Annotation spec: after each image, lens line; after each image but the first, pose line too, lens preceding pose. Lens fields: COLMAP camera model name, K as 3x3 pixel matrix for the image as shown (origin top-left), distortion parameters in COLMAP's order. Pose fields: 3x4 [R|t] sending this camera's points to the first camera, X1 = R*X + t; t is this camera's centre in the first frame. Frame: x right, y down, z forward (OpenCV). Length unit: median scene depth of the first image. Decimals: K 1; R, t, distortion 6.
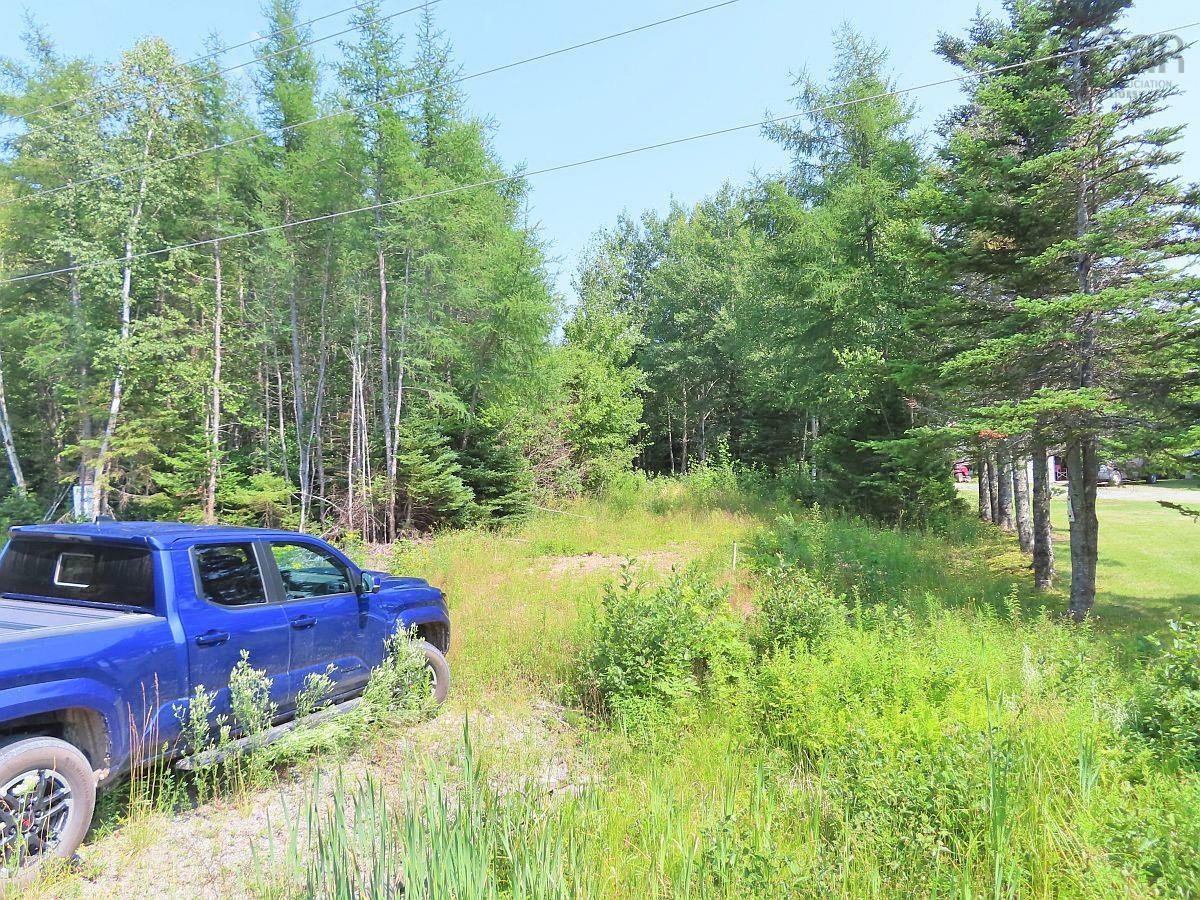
lens RADIAL K [[861.8, 0, 596.3], [0, 861.8, 452.2], [0, 0, 1]] dist [-0.003639, 0.003650]
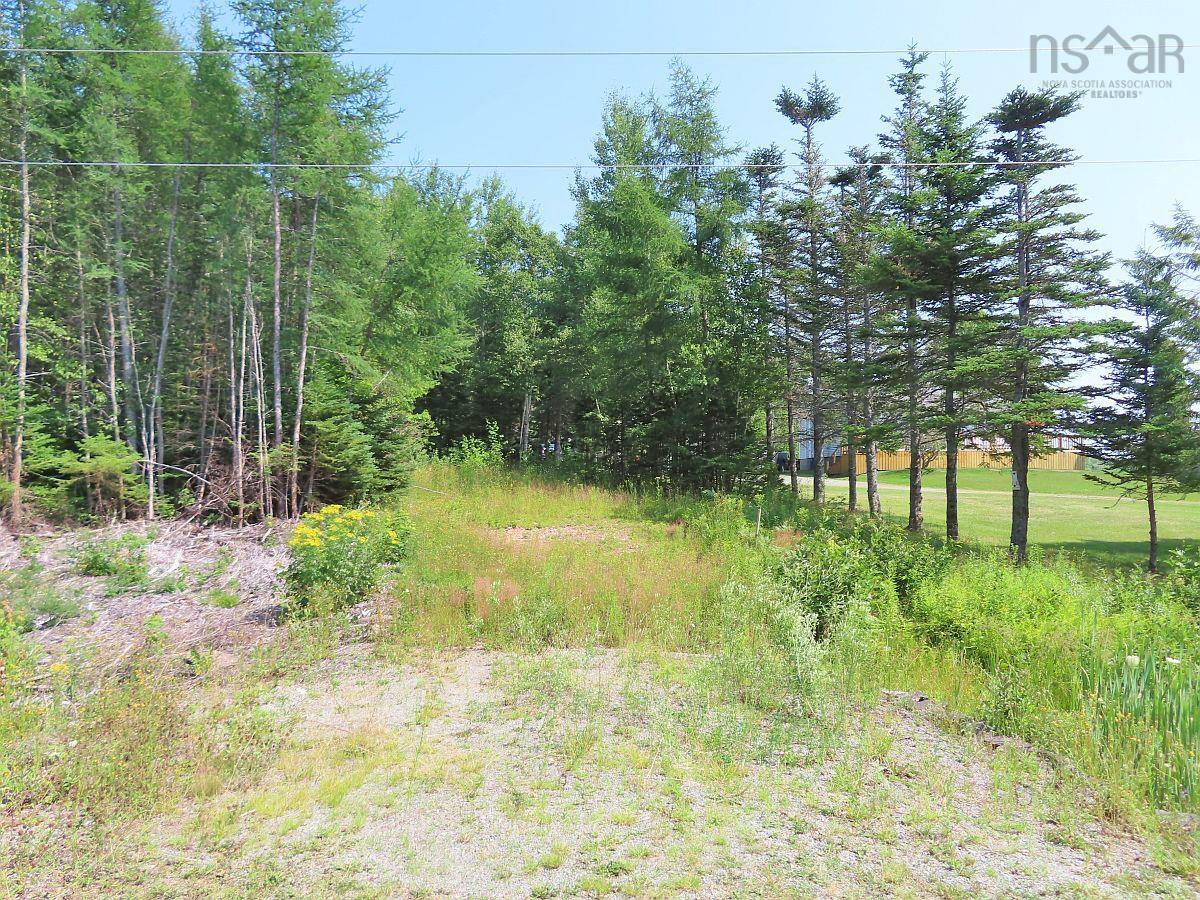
lens RADIAL K [[861.8, 0, 596.3], [0, 861.8, 452.2], [0, 0, 1]] dist [-0.003639, 0.003650]
pose [[0.890572, 0.030594, 0.453812, -0.335546], [-0.032359, 0.999469, -0.003878, 0.027638], [-0.453689, -0.011231, 0.891089, 0.048642]]
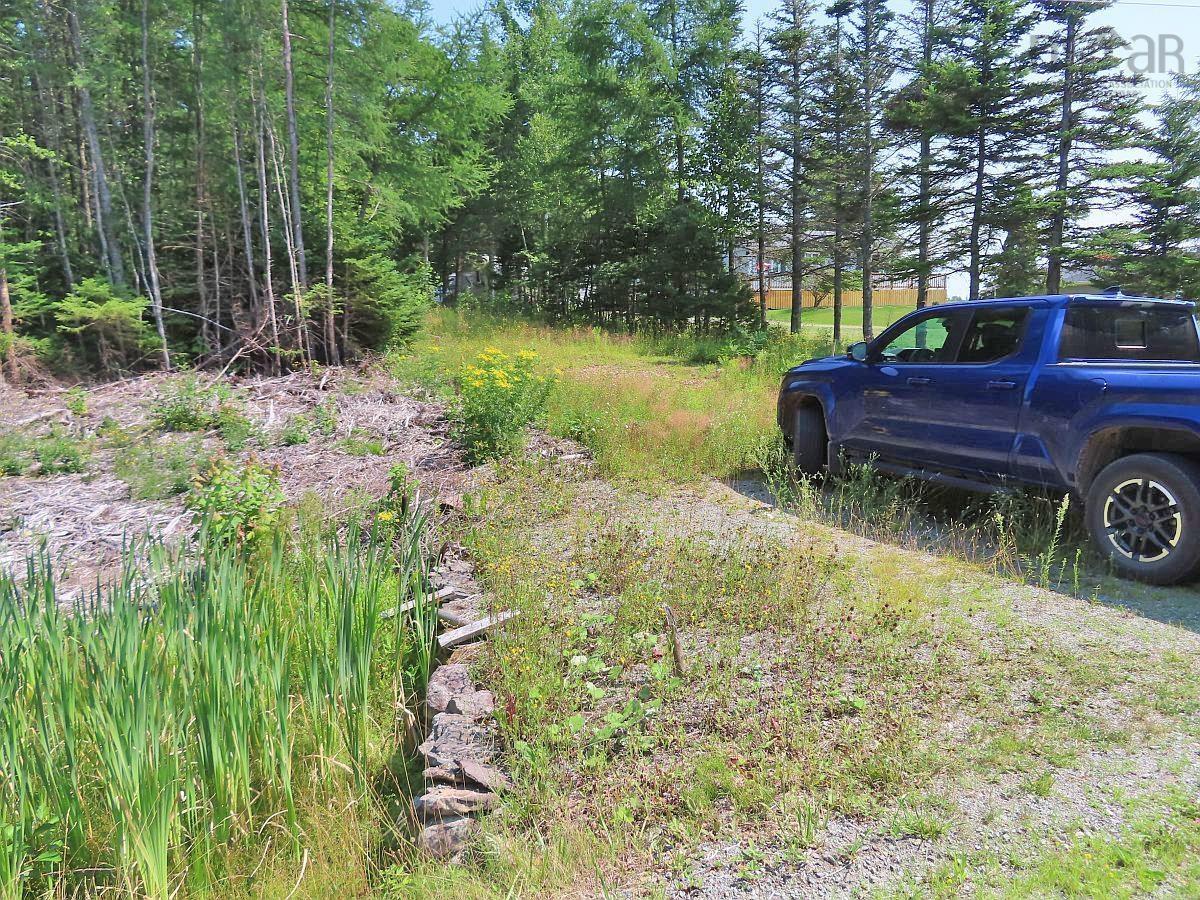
lens RADIAL K [[861.8, 0, 596.3], [0, 861.8, 452.2], [0, 0, 1]] dist [-0.003639, 0.003650]
pose [[0.778385, -0.090847, 0.621179, -0.518291], [-0.020002, 0.985383, 0.169176, 0.038336], [-0.627468, -0.144109, 0.765190, 0.157985]]
